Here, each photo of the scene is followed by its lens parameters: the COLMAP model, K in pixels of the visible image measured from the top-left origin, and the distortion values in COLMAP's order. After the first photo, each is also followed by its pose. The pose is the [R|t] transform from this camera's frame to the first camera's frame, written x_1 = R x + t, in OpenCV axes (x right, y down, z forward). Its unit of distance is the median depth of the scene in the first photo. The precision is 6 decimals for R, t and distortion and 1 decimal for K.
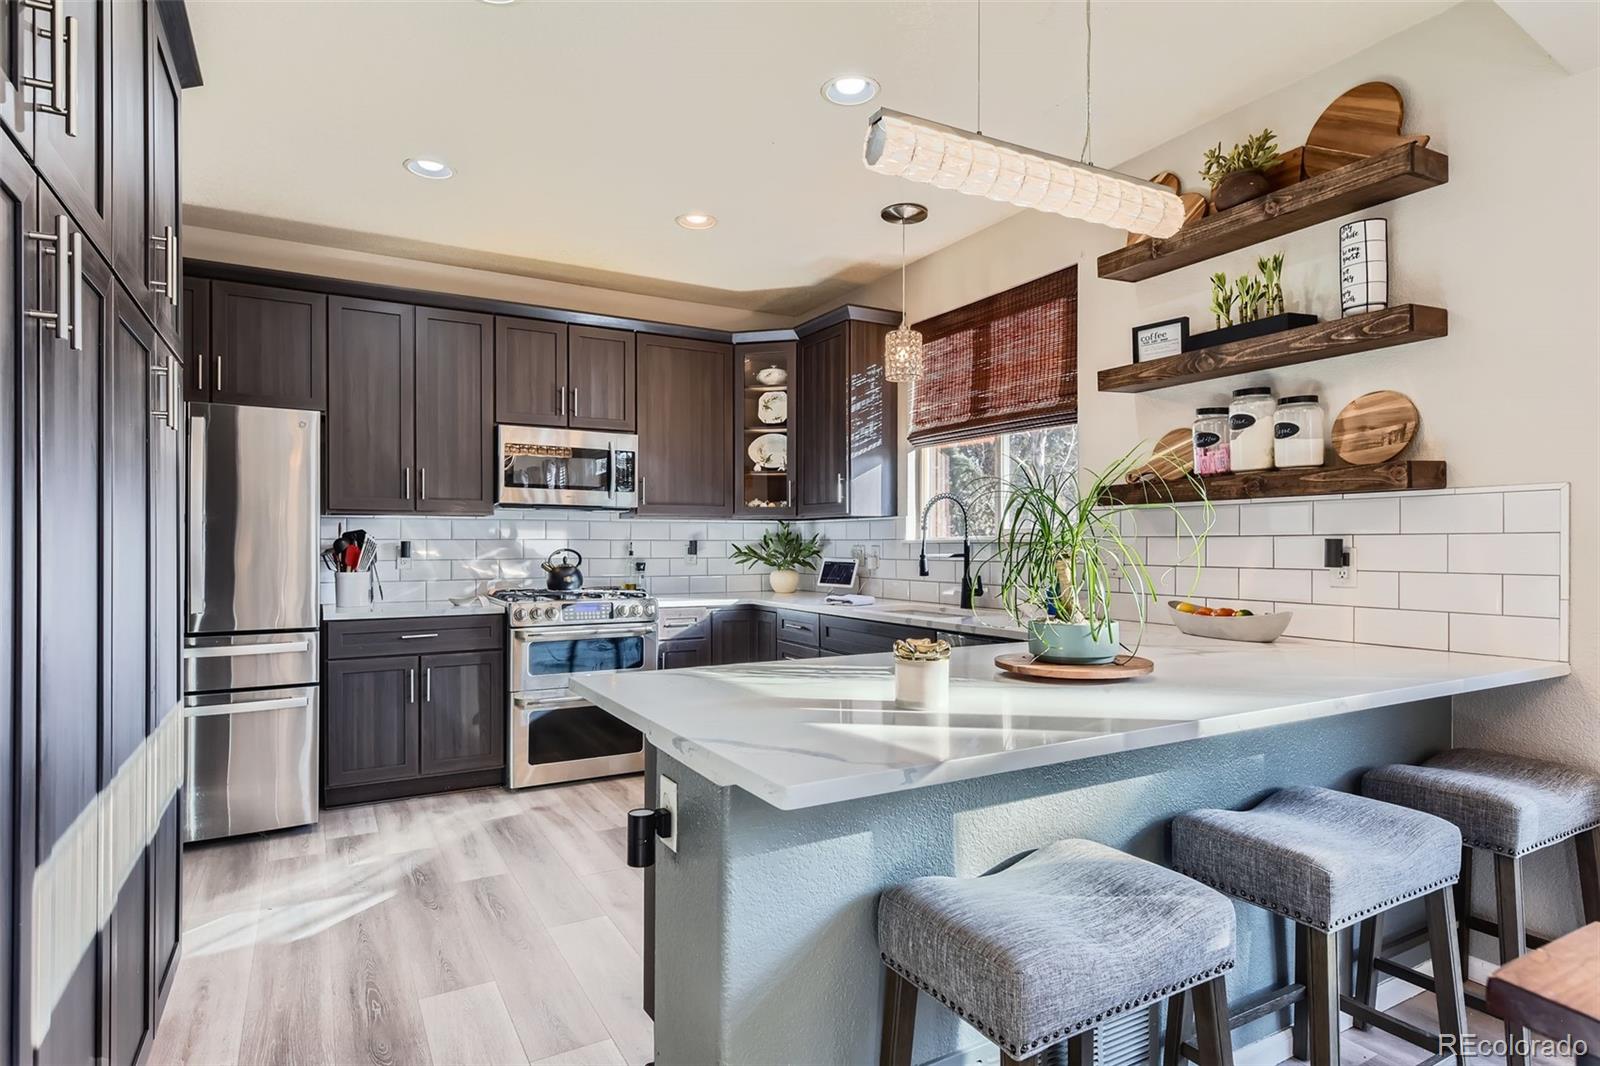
lens RADIAL K [[862.0, 0, 796.4], [0, 862.0, 541.3], [0, 0, 1]] dist [0.008078, 0.000311]
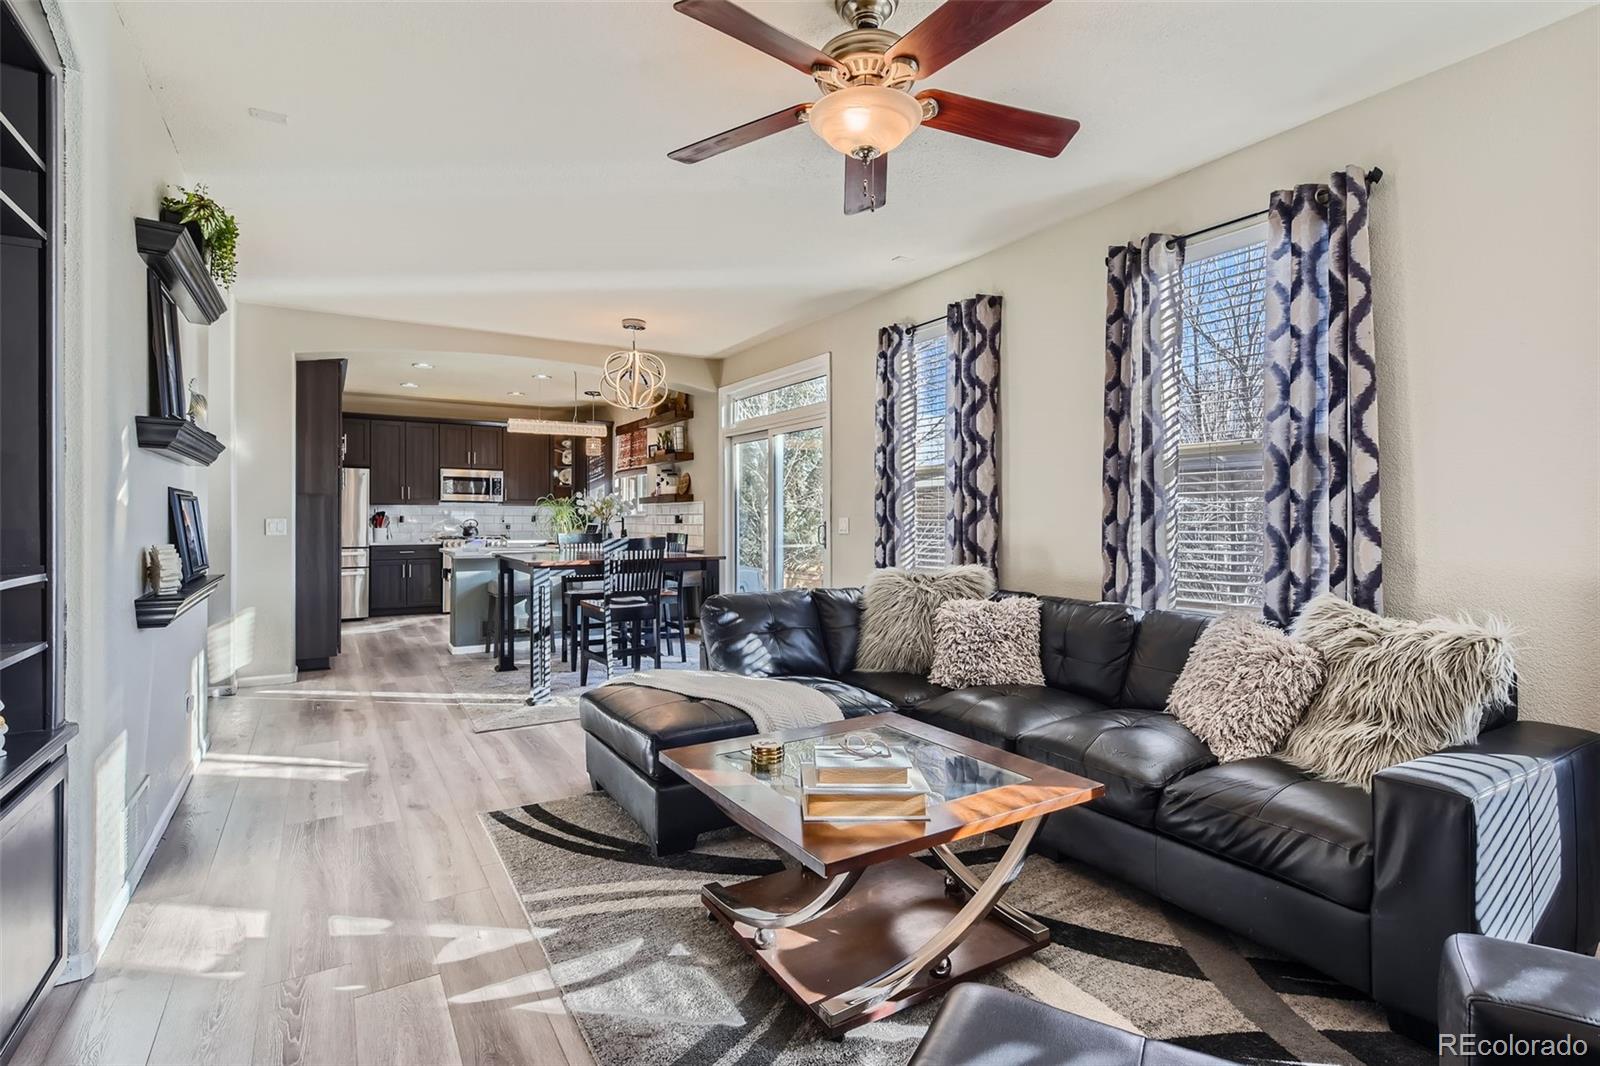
lens RADIAL K [[766.0, 0, 803.4], [0, 766.0, 519.0], [0, 0, 1]] dist [0.001013, -0.000061]
pose [[0.998960, 0.000932, 0.045577, 0.589861], [-0.001042, 0.999997, 0.002397, 0.002518], [-0.045574, -0.002442, 0.998958, -1.230670]]
